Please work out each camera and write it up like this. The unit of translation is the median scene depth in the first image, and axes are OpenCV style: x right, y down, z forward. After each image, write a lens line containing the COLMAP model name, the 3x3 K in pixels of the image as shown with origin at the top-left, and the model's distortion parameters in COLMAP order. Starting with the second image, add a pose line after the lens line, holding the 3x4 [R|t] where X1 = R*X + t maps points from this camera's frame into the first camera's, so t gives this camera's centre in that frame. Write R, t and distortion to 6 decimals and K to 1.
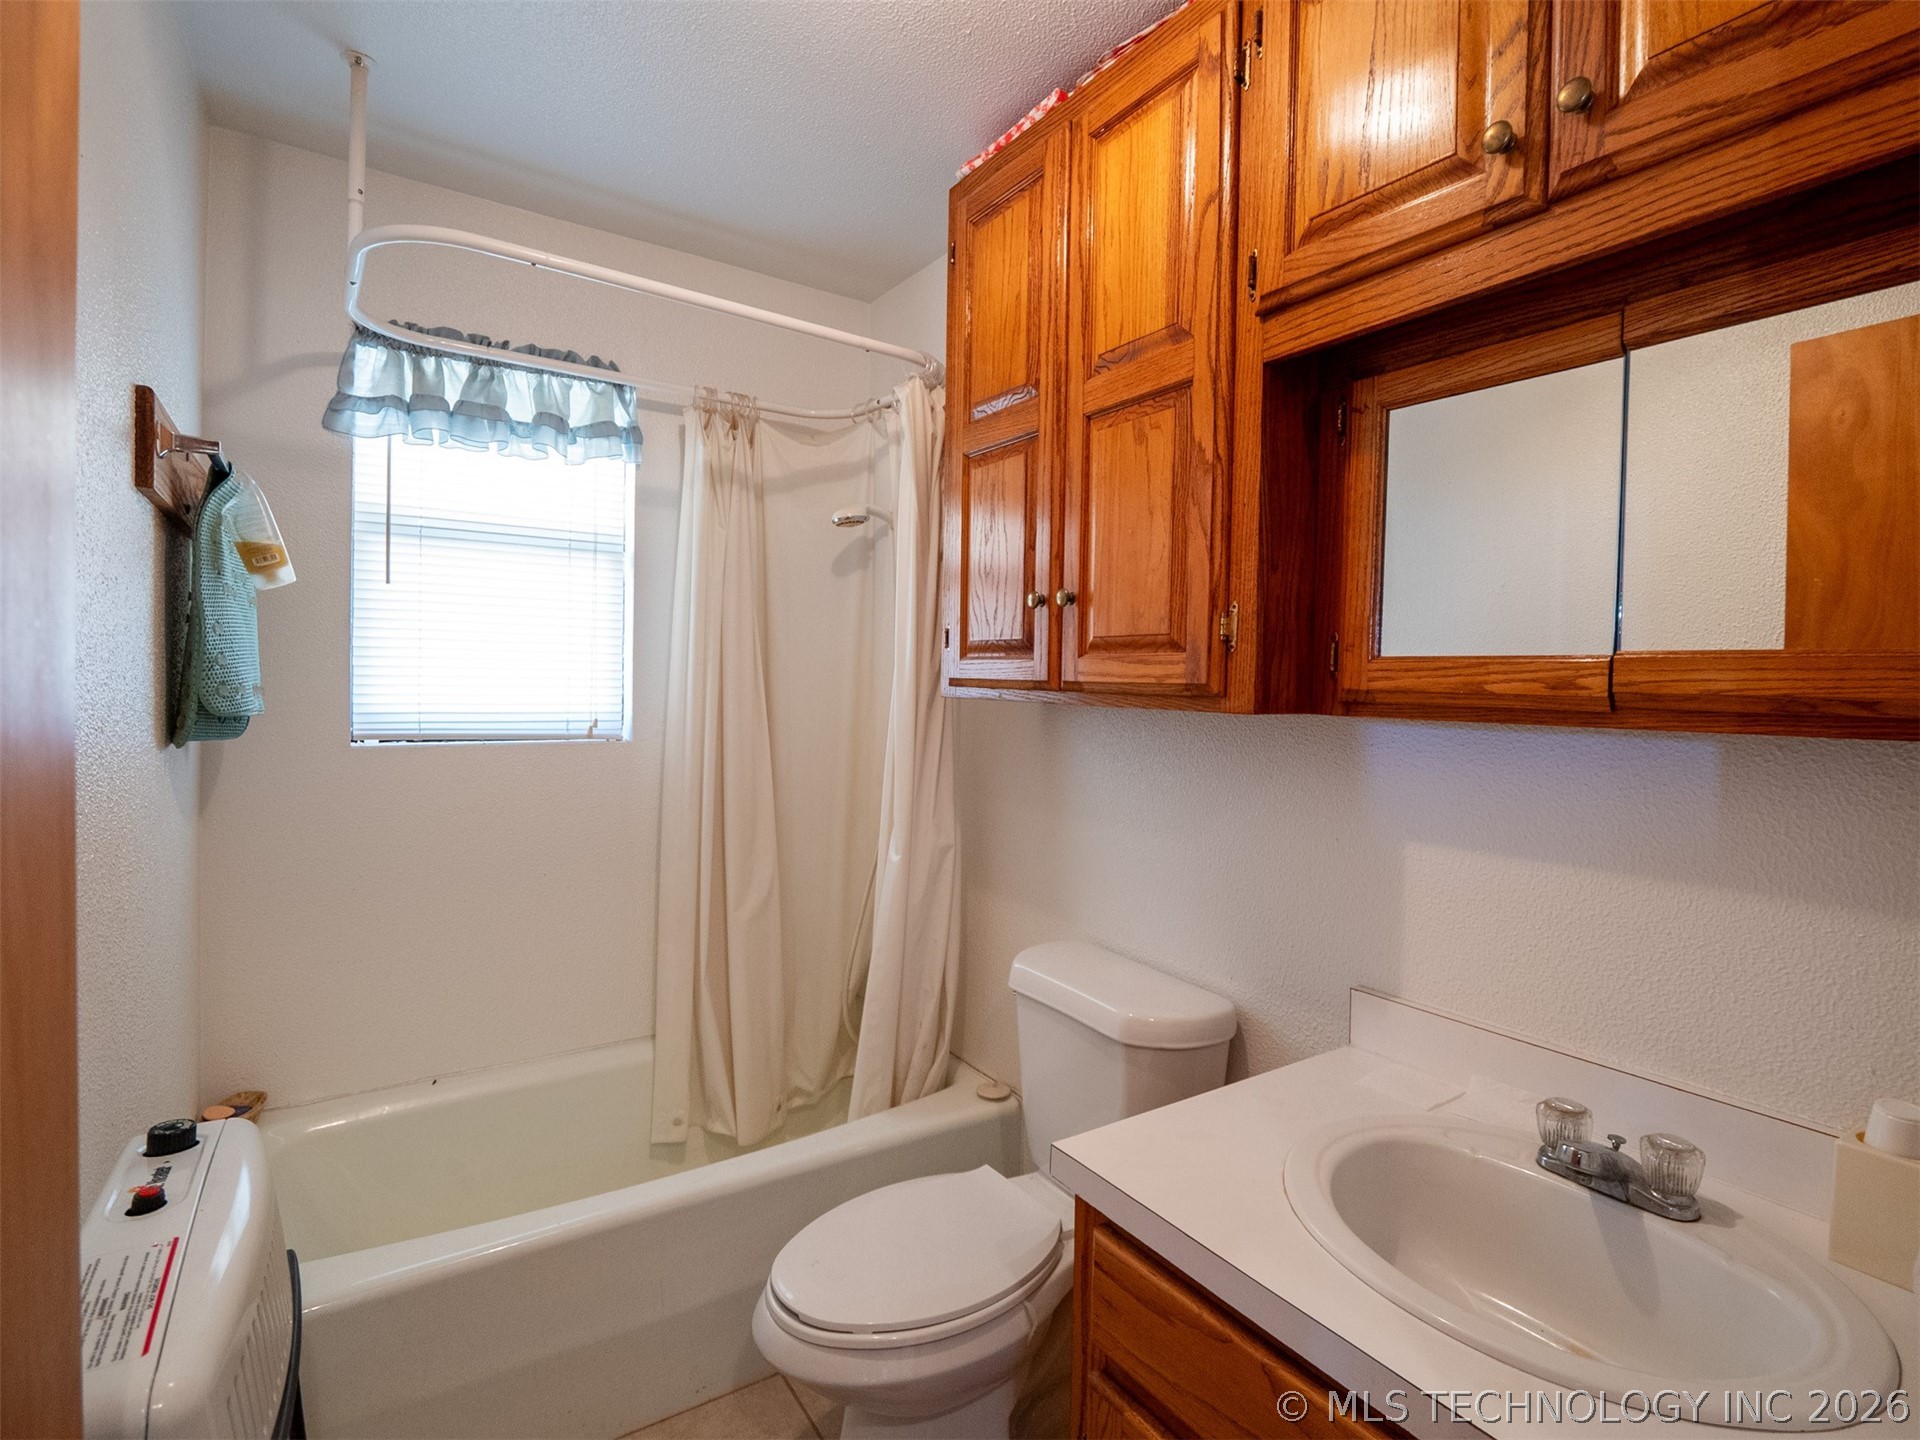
lens RADIAL K [[943.9, 0, 984.7], [0, 943.9, 699.1], [0, 0, 1]] dist [-0.002441, -0.009747]
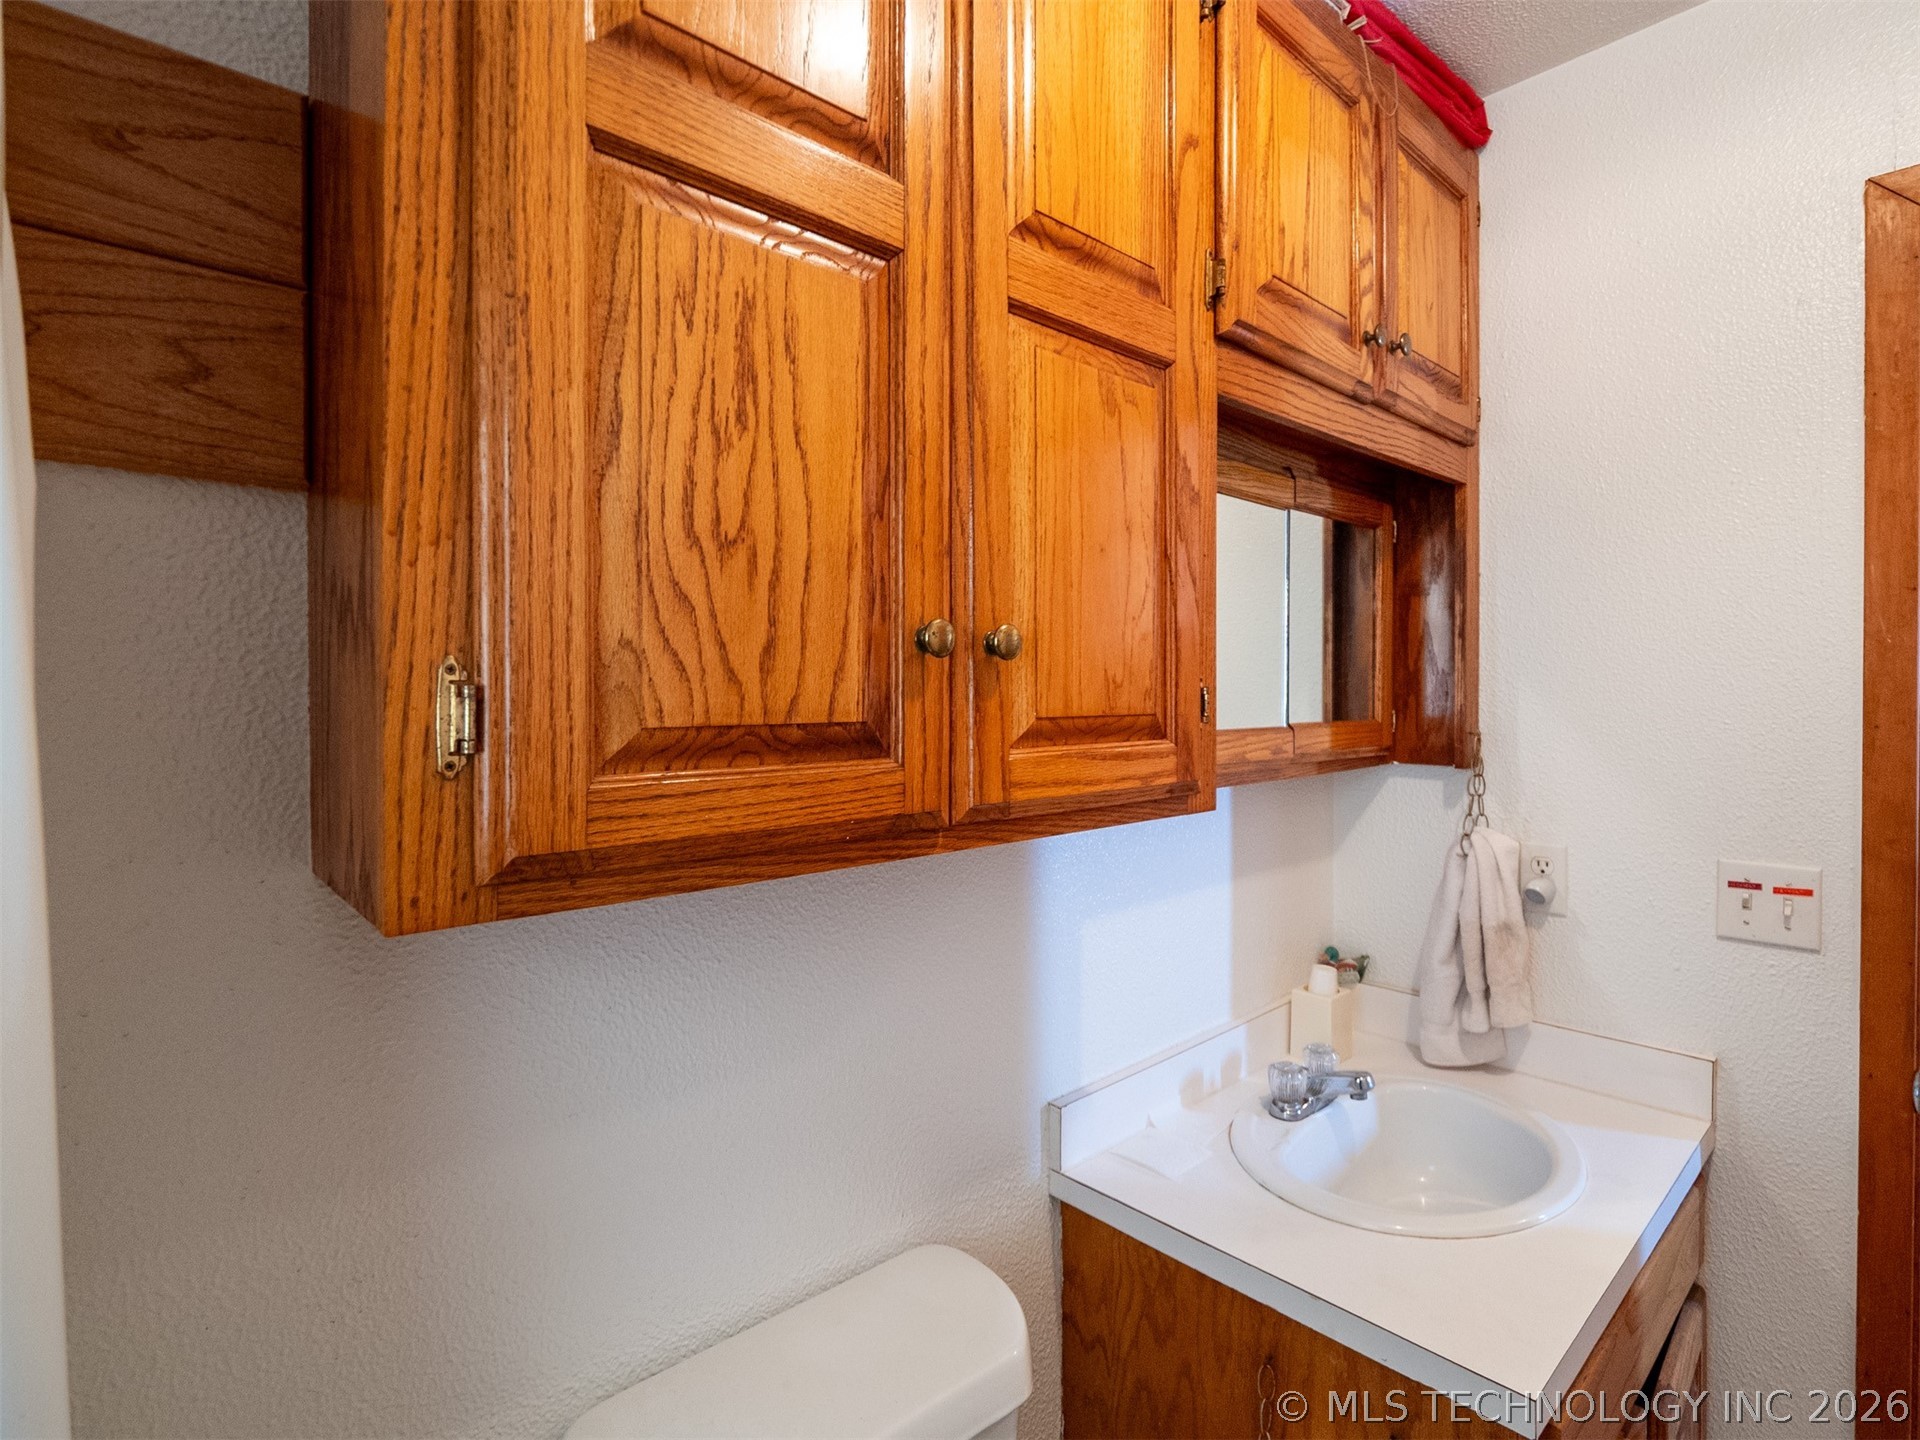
lens RADIAL K [[946.6, 0, 960.0], [0, 946.6, 720.0], [0, 0, 1]] dist [-0.001082, -0.000141]
pose [[-0.149218, -0.057953, 0.987105, -0.476656], [0.013371, 0.998071, 0.060618, -0.109271], [-0.988714, 0.022244, -0.148155, 1.239996]]
